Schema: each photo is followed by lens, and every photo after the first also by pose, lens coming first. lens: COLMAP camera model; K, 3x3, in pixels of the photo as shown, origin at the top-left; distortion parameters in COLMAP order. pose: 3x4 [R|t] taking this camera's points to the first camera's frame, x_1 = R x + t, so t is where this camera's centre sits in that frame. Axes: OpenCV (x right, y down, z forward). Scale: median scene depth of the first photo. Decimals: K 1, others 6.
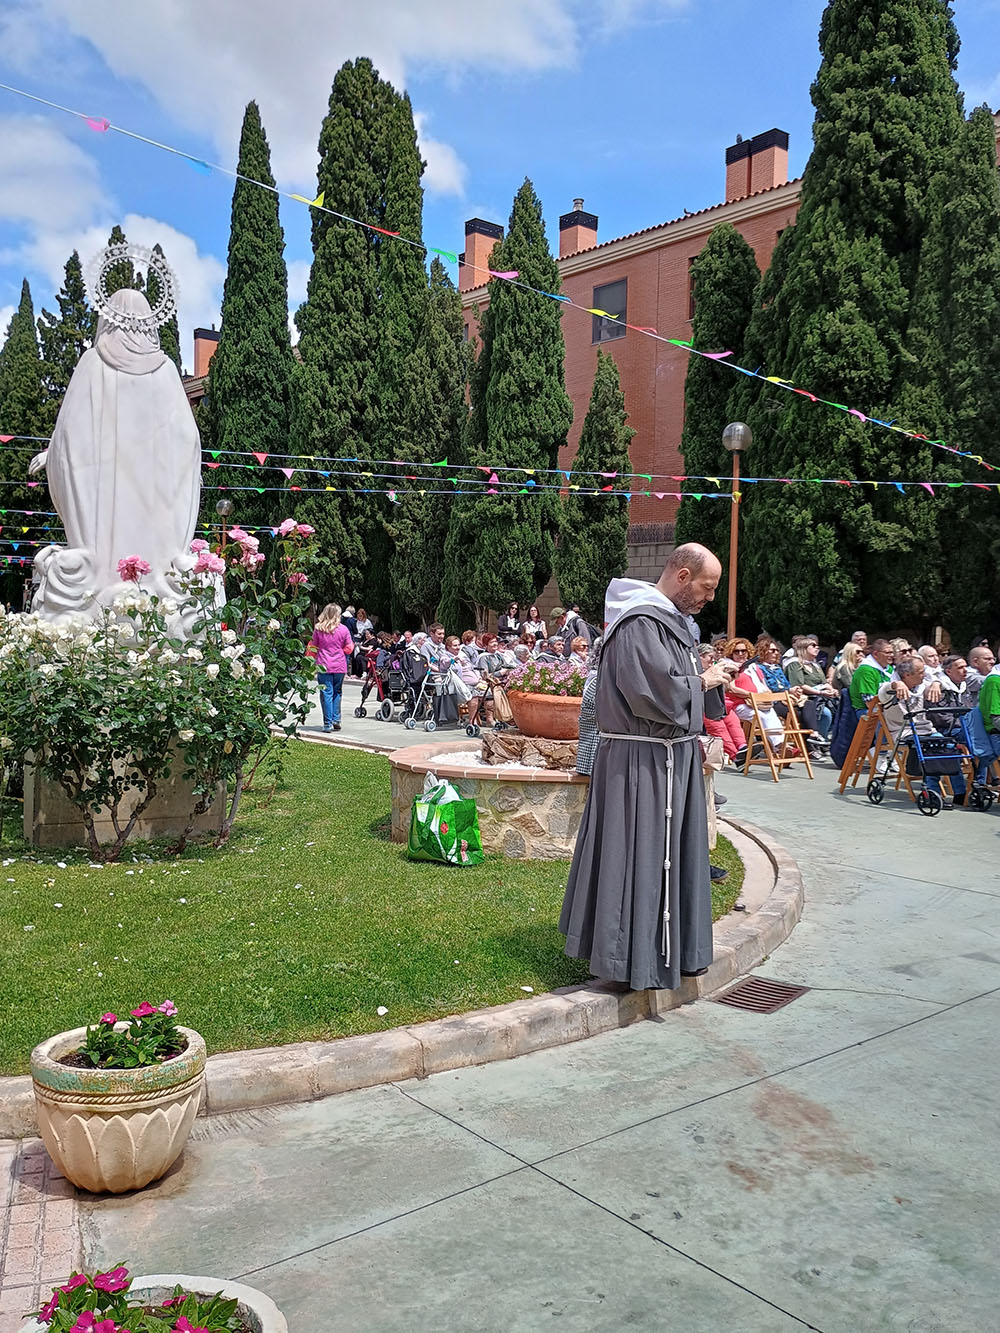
lens RADIAL K [[1166.6, 0, 500.3], [0, 1166.6, 657.9], [0, 0, 1]] dist [0.054005, -0.060186]
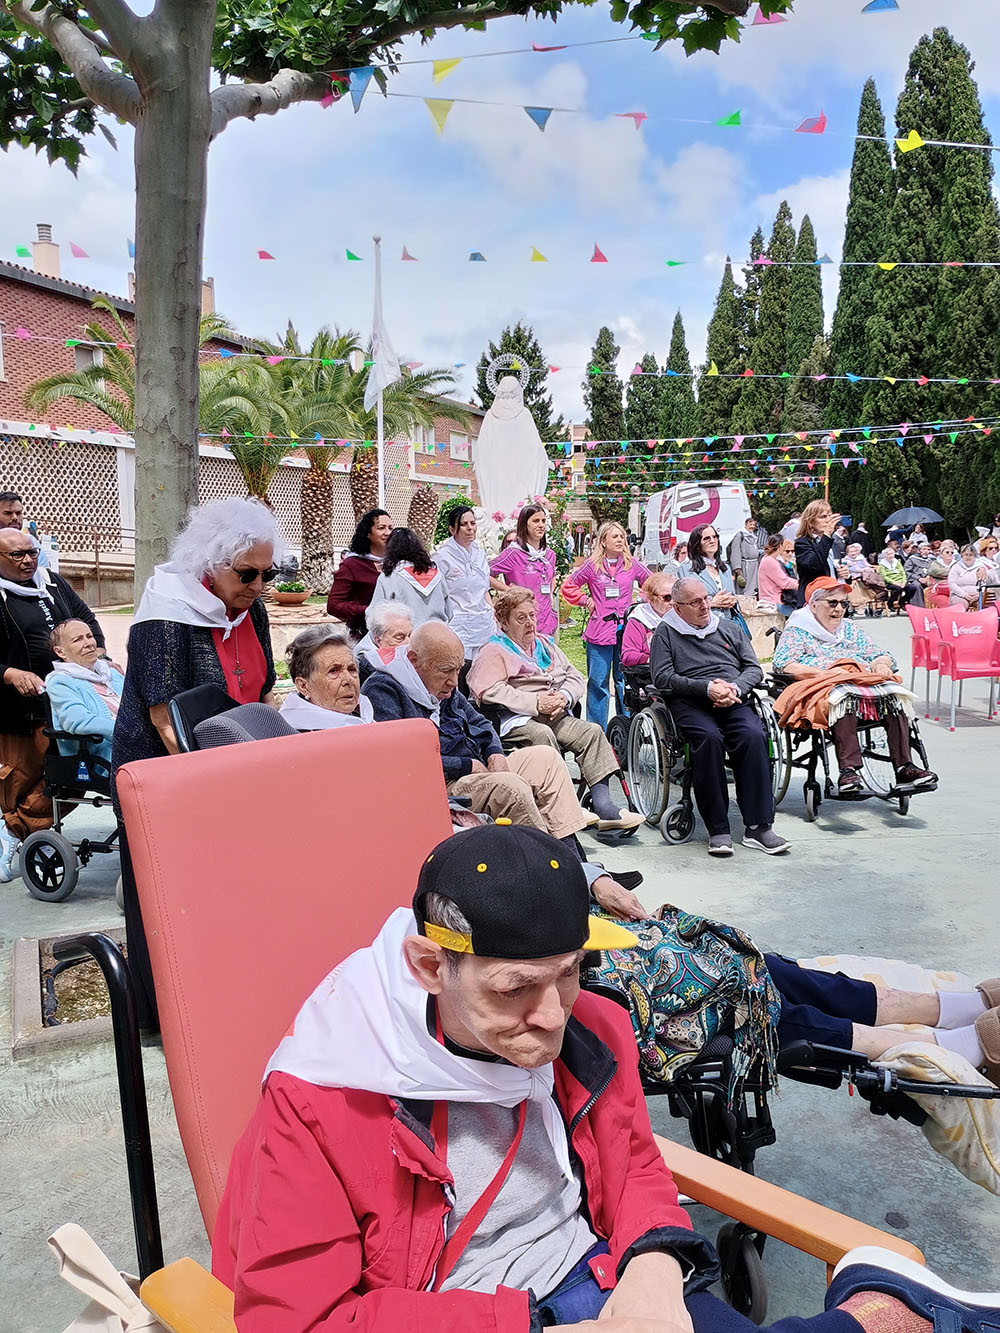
lens RADIAL K [[1166.6, 0, 505.1], [0, 1166.6, 667.8], [0, 0, 1]] dist [0.054005, -0.060186]
pose [[0.794341, 0.034211, -0.606508, 0.269323], [0.011793, 0.997356, 0.071703, 0.012212], [0.607357, -0.064109, 0.791838, -0.183358]]
